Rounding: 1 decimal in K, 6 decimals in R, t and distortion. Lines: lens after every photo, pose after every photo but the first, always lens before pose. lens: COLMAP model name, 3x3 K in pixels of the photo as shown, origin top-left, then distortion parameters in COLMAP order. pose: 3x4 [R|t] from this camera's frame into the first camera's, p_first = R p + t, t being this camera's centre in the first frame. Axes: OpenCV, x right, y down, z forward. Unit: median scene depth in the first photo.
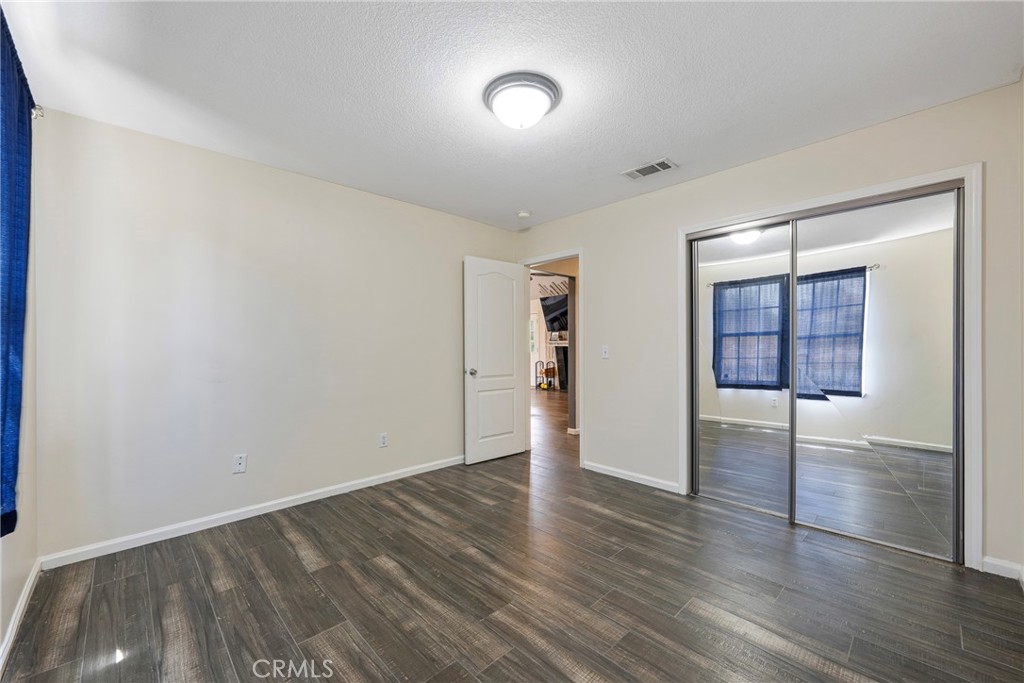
lens RADIAL K [[411.5, 0, 514.9], [0, 411.5, 343.0], [0, 0, 1]] dist [-0.001571, 0.000235]
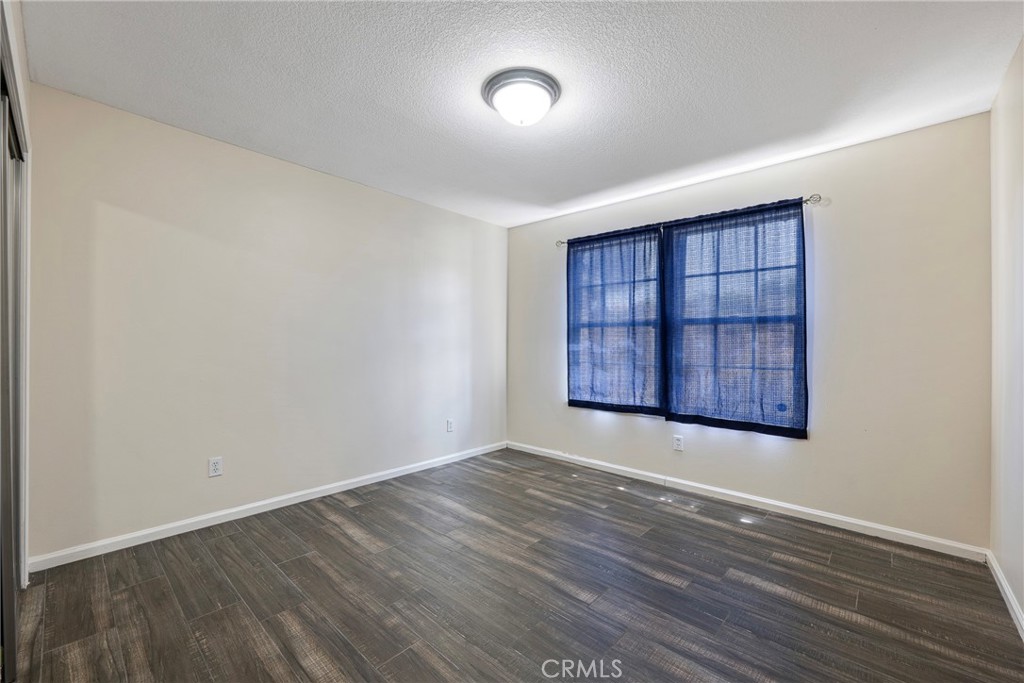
lens RADIAL K [[411.5, 0, 510.7], [0, 411.5, 343.9], [0, 0, 1]] dist [-0.001571, 0.000235]
pose [[-0.998744, -0.001552, -0.050072, 0.085354], [-0.001397, 0.999994, -0.003146, 0.011710], [0.050077, -0.003073, -0.998741, 1.879439]]
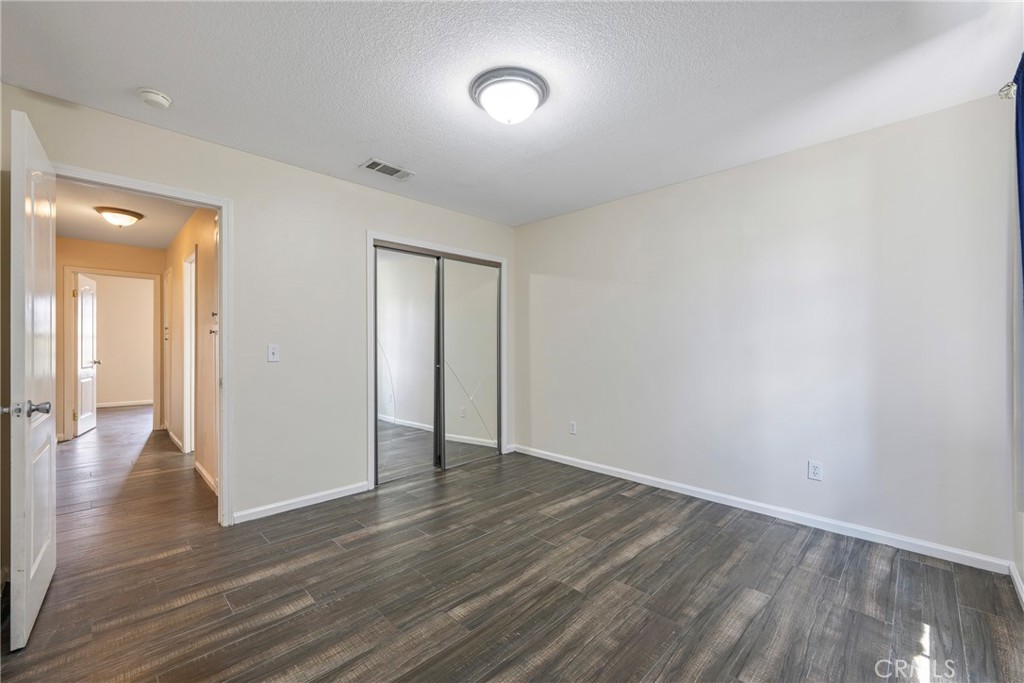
lens RADIAL K [[411.5, 0, 514.3], [0, 411.5, 345.4], [0, 0, 1]] dist [-0.001571, 0.000235]
pose [[-0.022152, 0.004006, 0.999747, -0.913492], [-0.006428, 0.999971, -0.004150, 0.011979], [-0.999734, -0.006519, -0.022126, 0.957192]]
